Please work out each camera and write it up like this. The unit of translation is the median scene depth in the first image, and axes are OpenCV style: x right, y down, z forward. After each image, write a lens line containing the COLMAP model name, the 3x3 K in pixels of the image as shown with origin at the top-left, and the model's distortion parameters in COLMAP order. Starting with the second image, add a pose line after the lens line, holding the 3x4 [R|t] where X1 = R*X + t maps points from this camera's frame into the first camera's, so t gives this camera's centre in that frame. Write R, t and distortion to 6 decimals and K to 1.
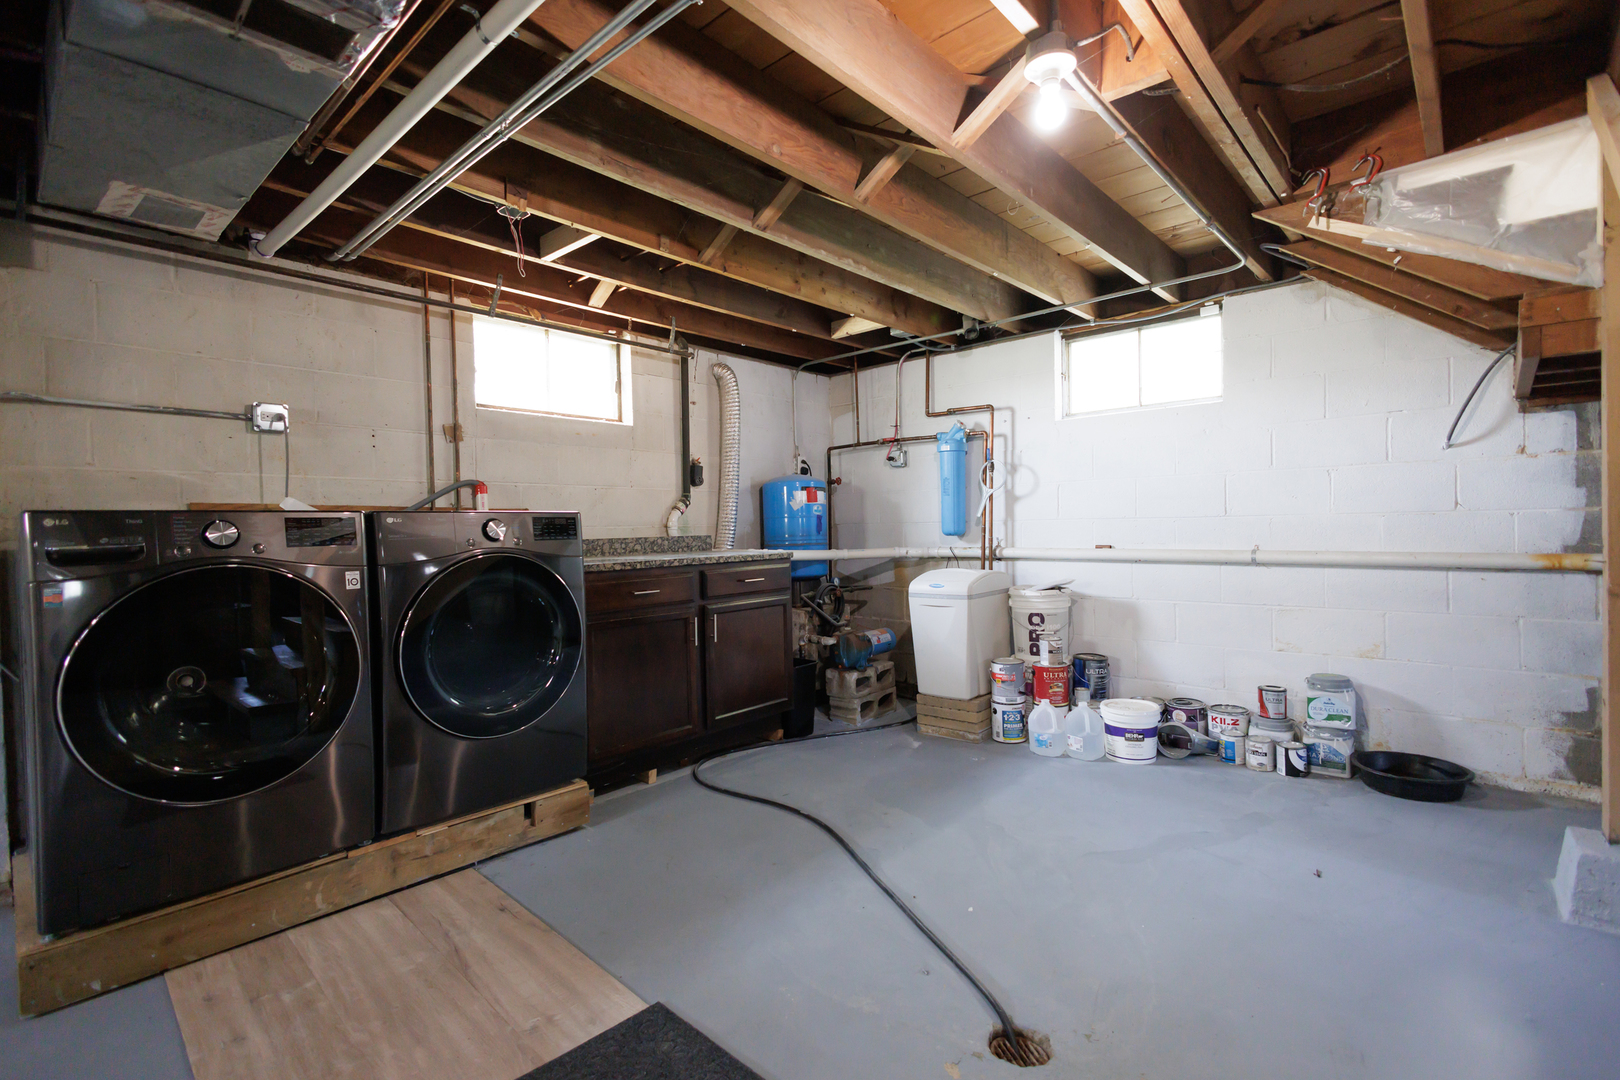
lens RADIAL K [[751.2, 0, 813.1], [0, 751.2, 542.8], [0, 0, 1]] dist [0.028163, -0.013678]
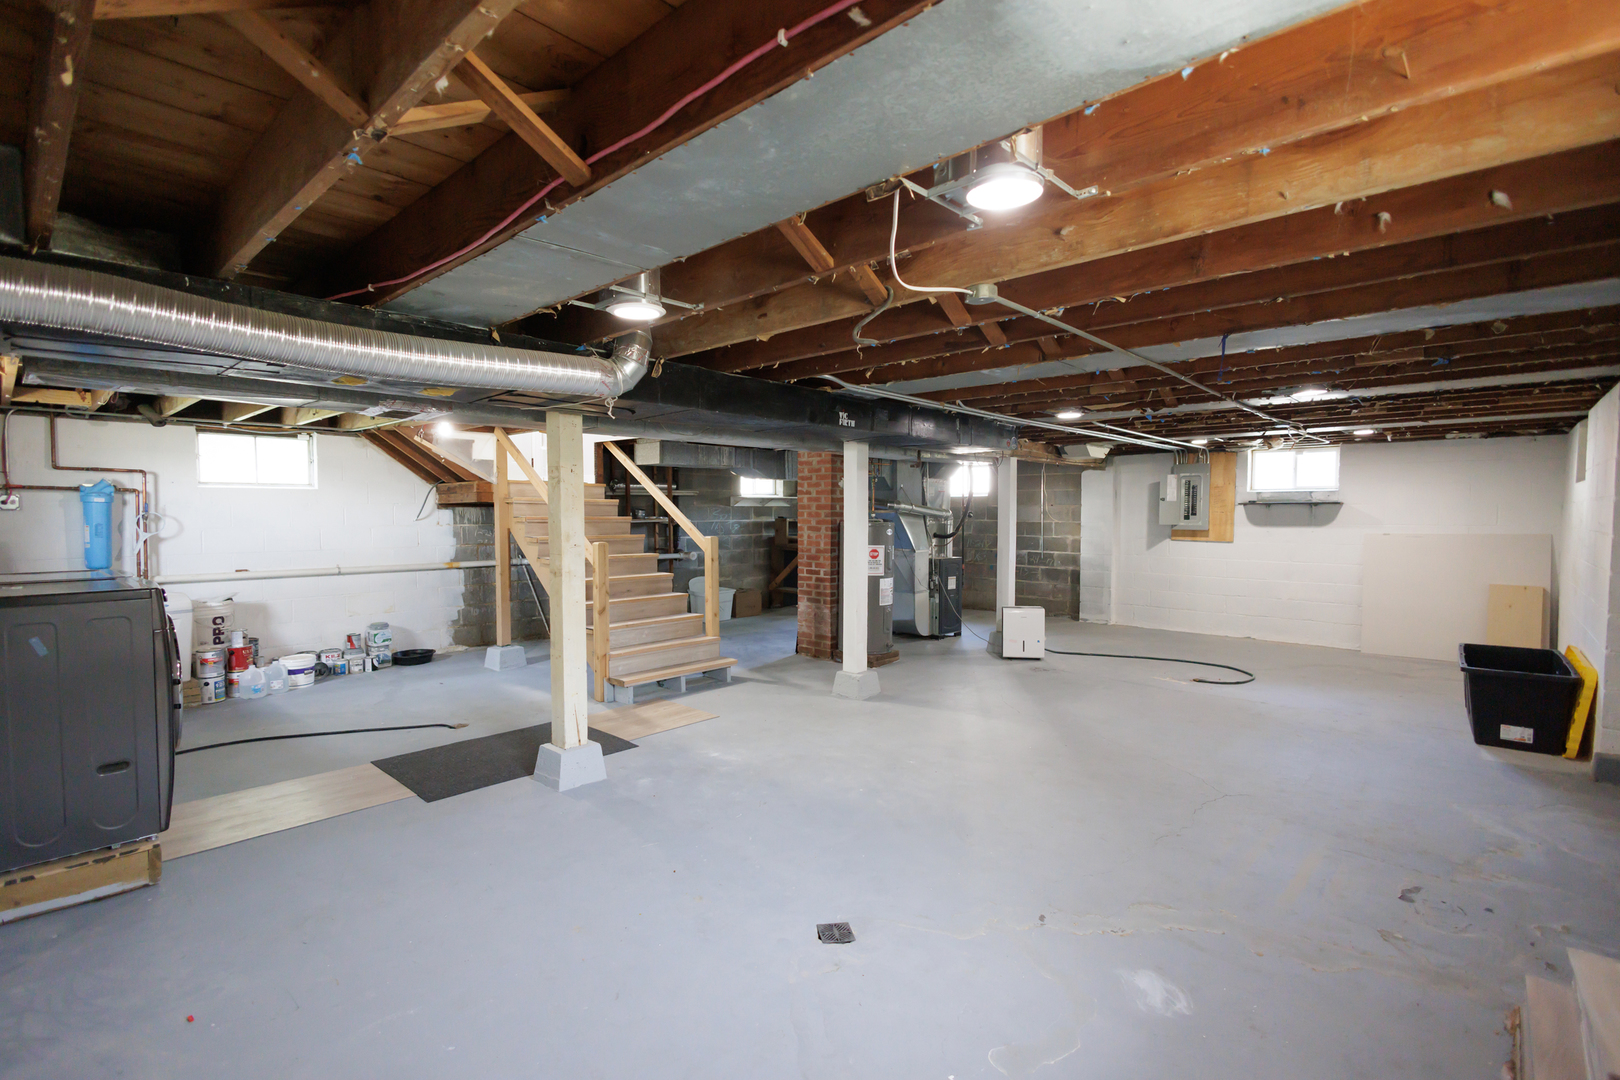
lens RADIAL K [[751.2, 0, 813.1], [0, 751.2, 542.8], [0, 0, 1]] dist [0.028163, -0.013678]
pose [[-0.005046, -0.025432, 0.999664, -1.355418], [0.021822, 0.999436, 0.025536, -0.075232], [-0.999749, 0.021943, -0.004489, -0.222581]]
